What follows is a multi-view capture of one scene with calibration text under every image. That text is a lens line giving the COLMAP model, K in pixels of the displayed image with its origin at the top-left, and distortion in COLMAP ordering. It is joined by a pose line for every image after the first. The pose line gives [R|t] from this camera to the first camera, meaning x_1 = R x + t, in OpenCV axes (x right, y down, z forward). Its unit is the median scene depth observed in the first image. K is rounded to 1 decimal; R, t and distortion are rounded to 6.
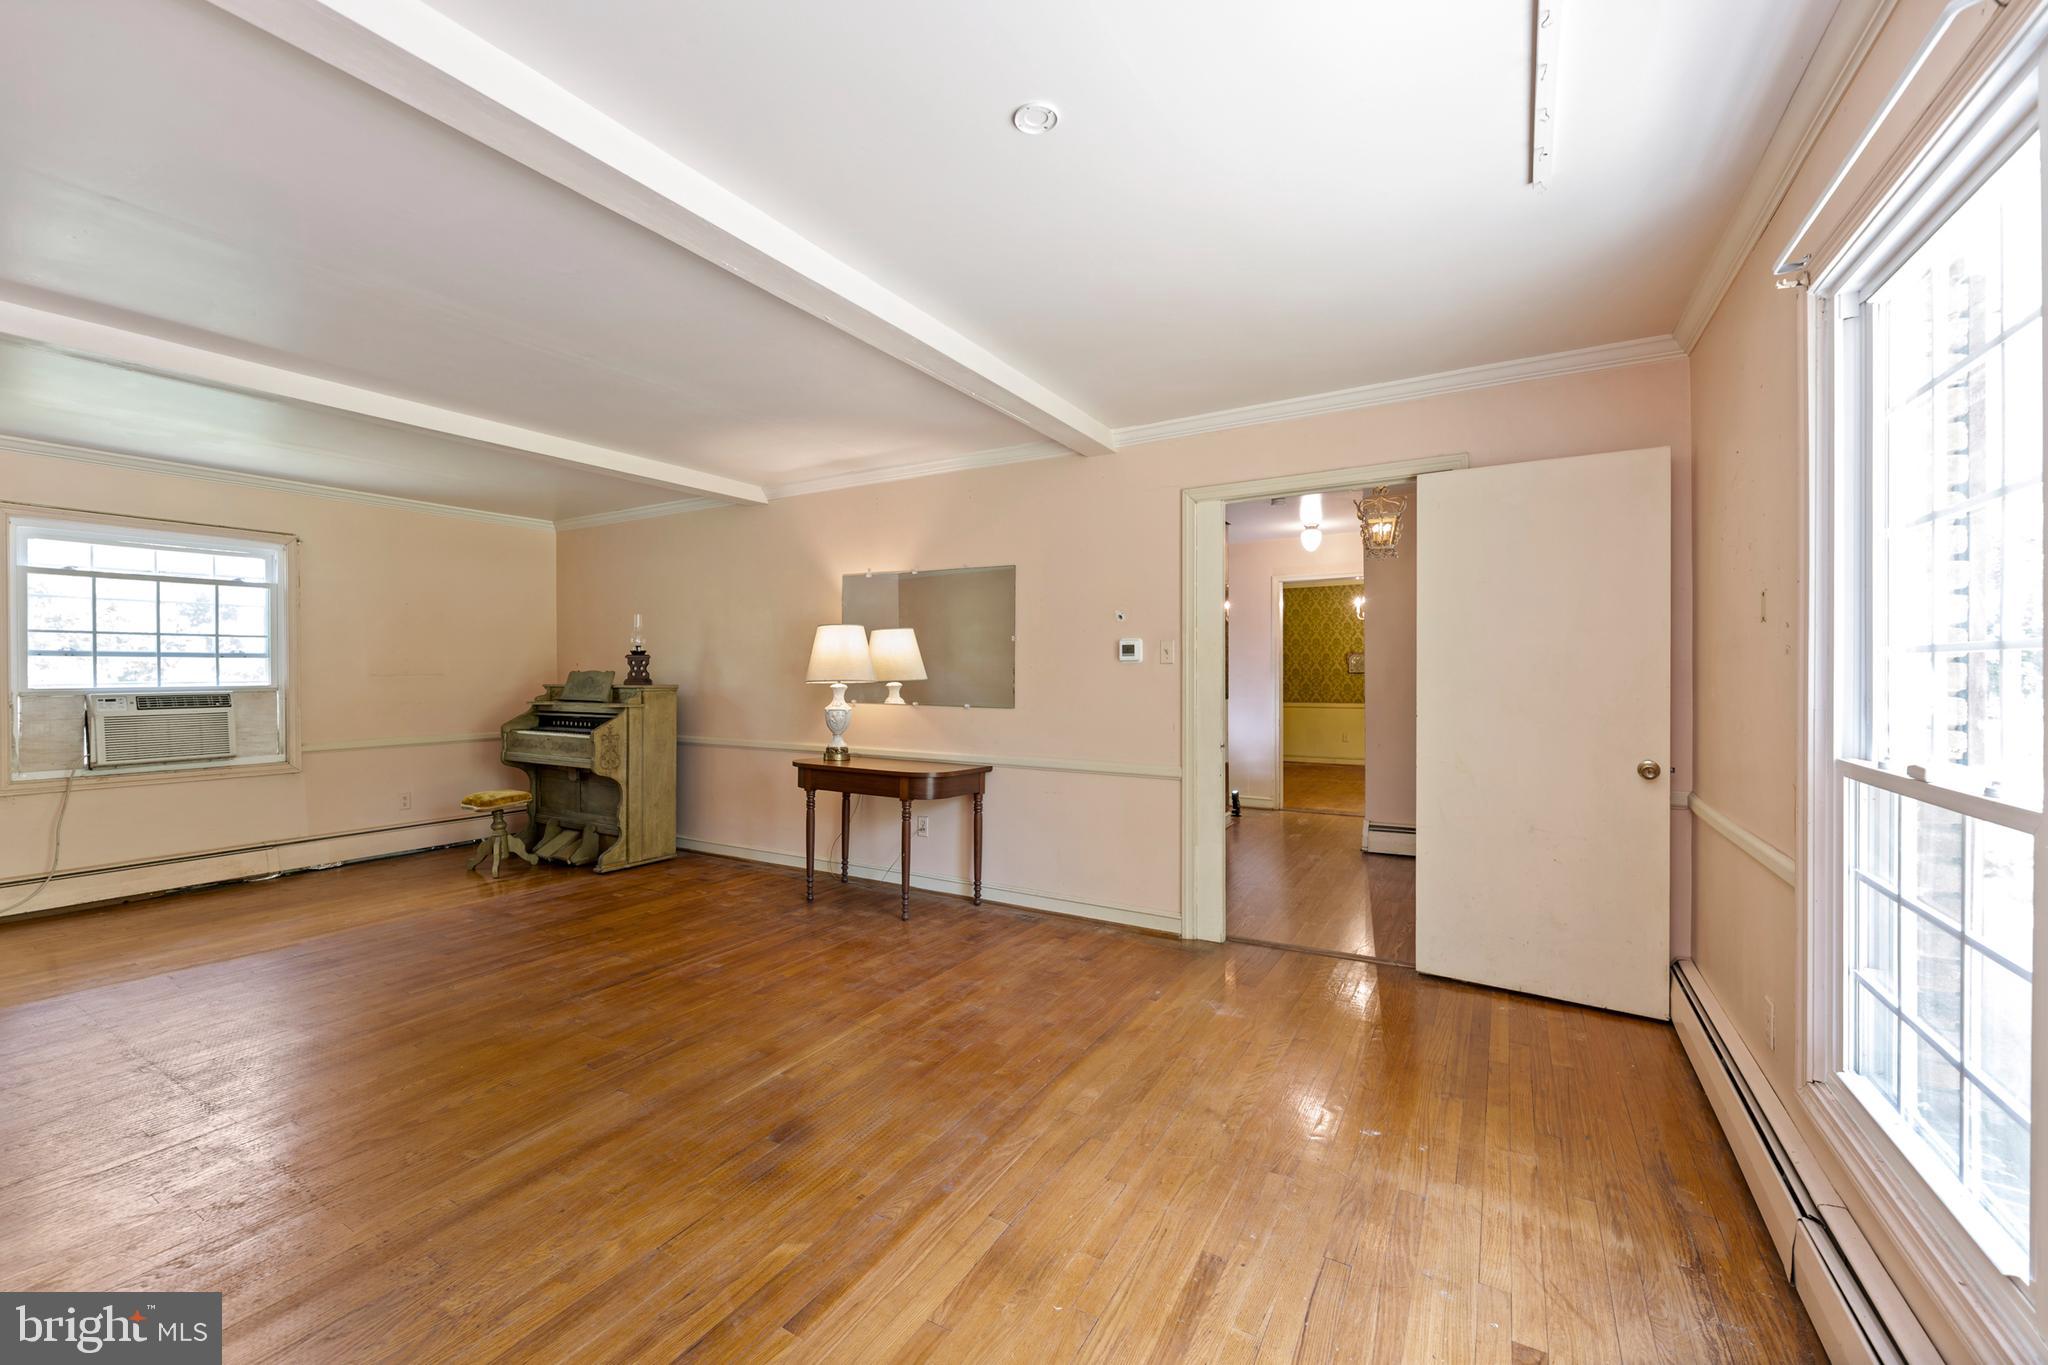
lens RADIAL K [[815.8, 0, 1015.4], [0, 815.8, 674.1], [0, 0, 1]] dist [0.000418, -0.000169]
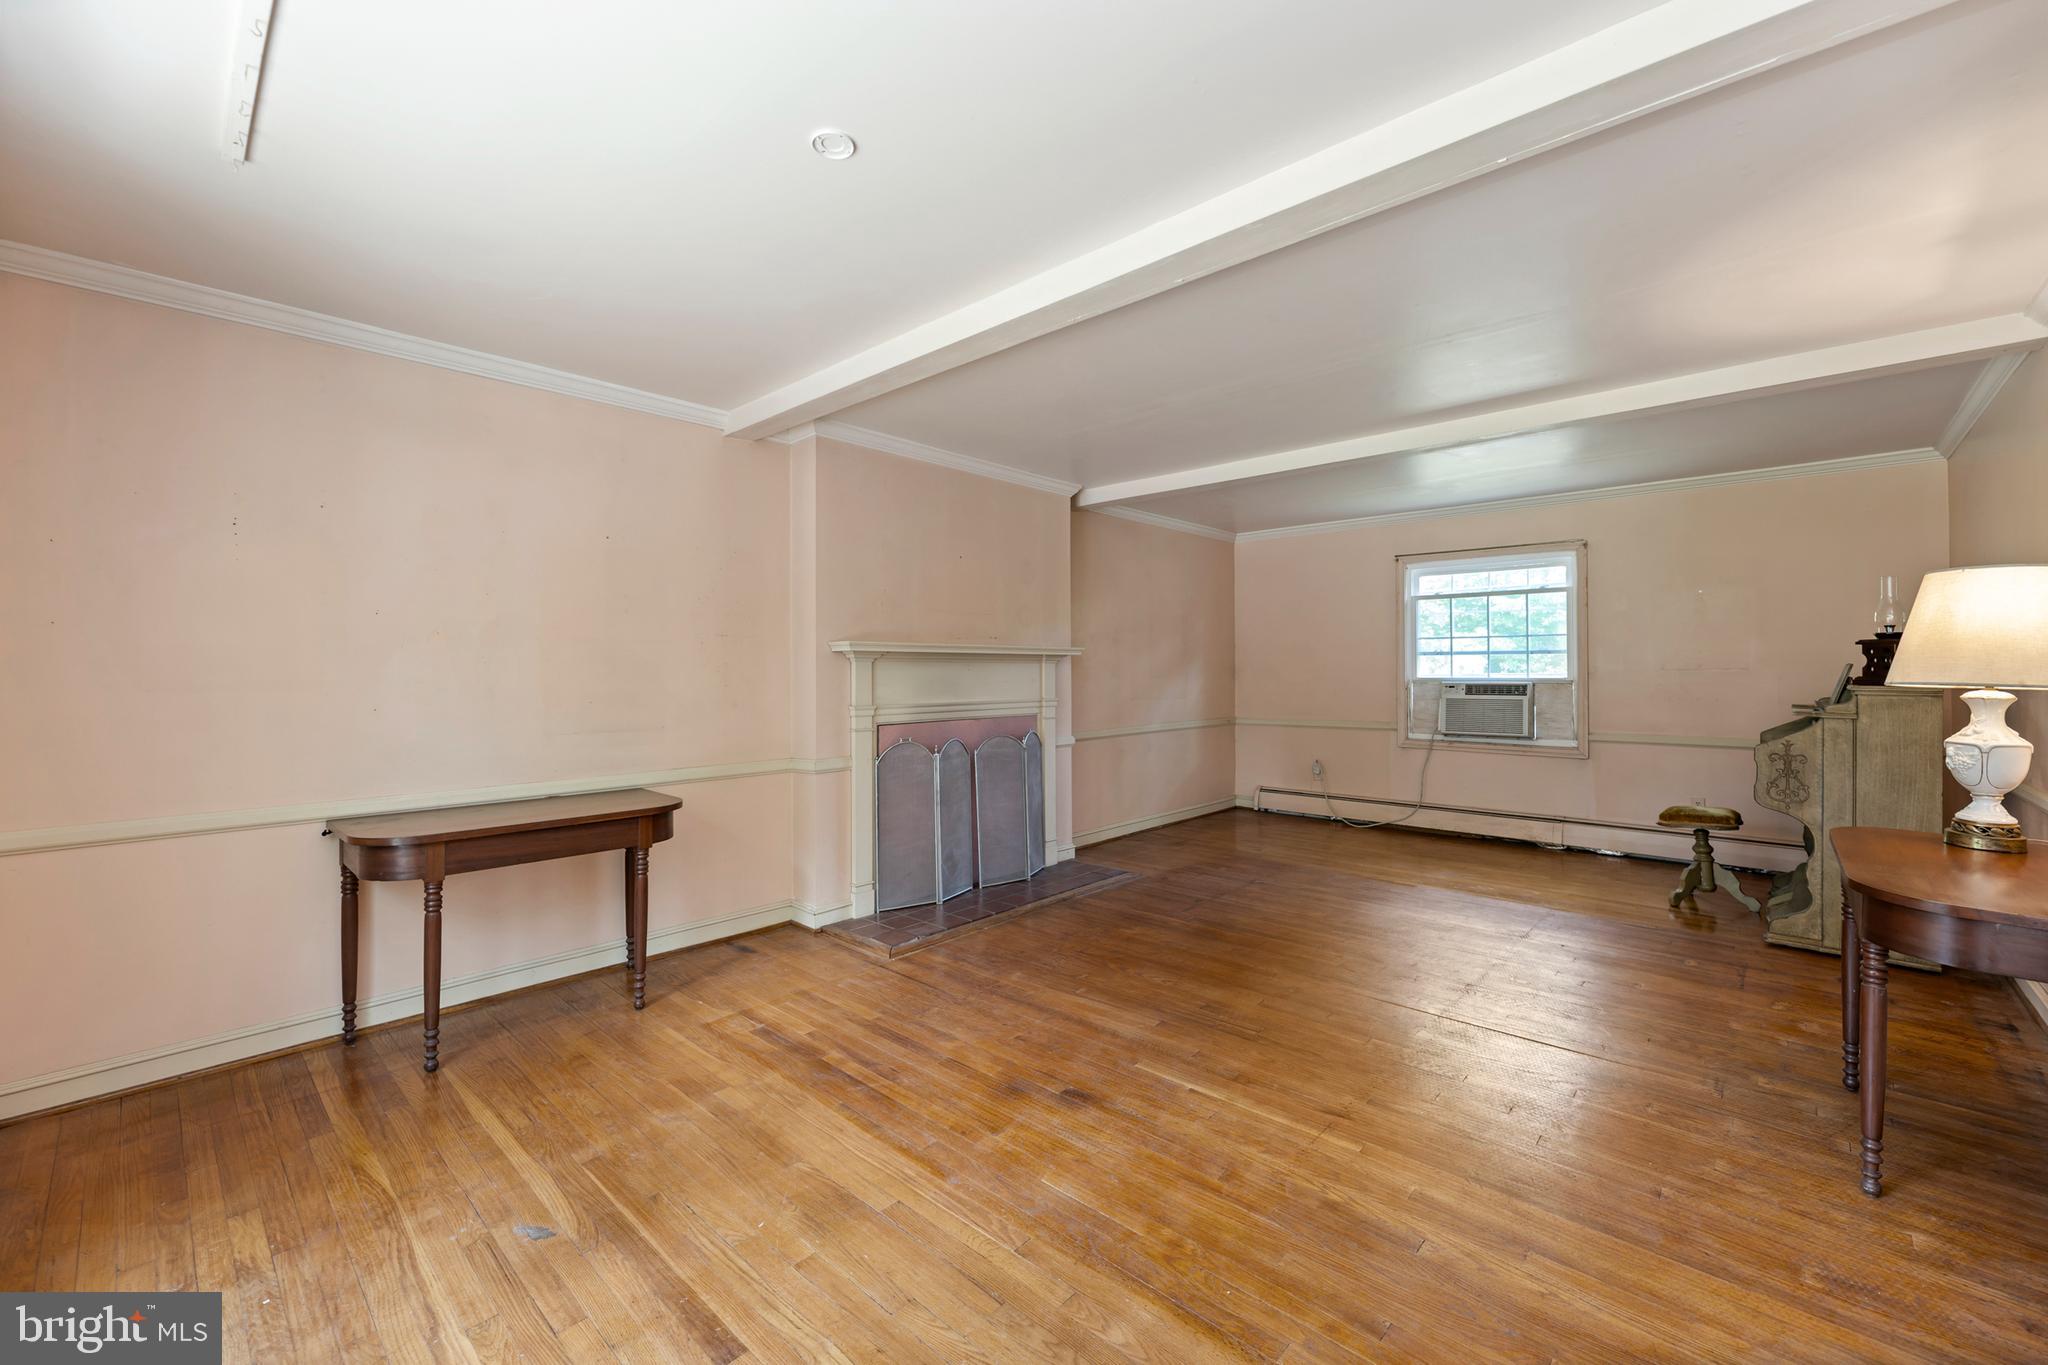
lens RADIAL K [[815.8, 0, 1015.4], [0, 815.8, 674.1], [0, 0, 1]] dist [0.000418, -0.000169]
pose [[-0.204860, 0.009326, -0.978747, 0.388835], [0.000493, 0.999955, 0.009425, -0.002999], [0.978791, 0.001448, -0.204855, 0.562275]]
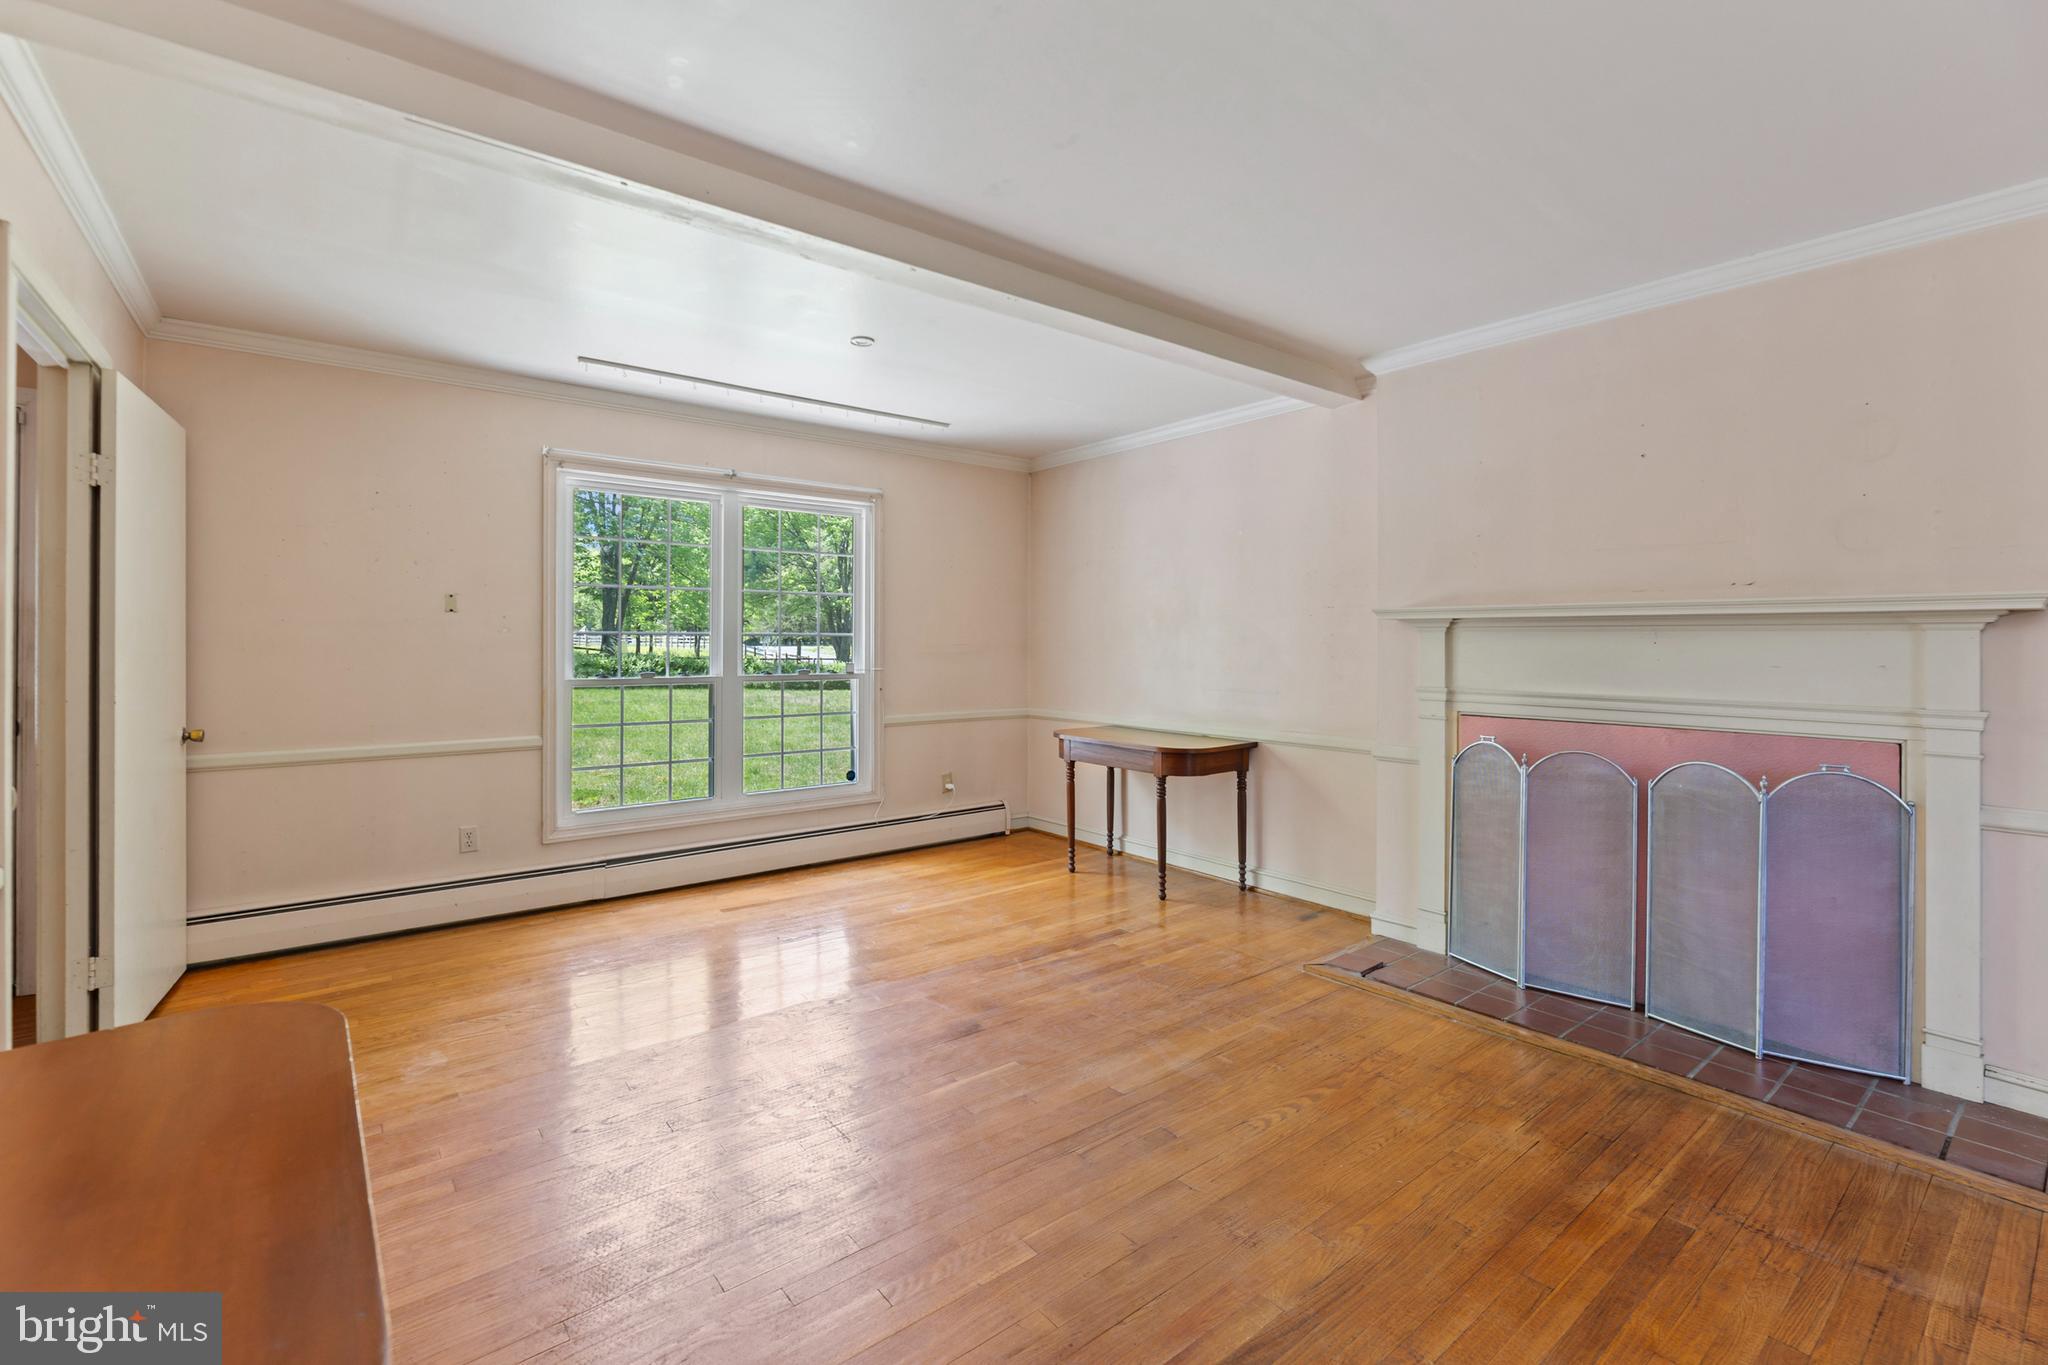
lens RADIAL K [[900.0, 0, 1024.0], [0, 900.0, 682.5], [0, 0, 1]] dist [-0.000667, -0.000084]
pose [[-0.938601, -0.015631, 0.344651, -0.391600], [0.001657, 0.998757, 0.049810, -0.002663], [-0.345001, 0.047323, -0.937409, 1.069765]]
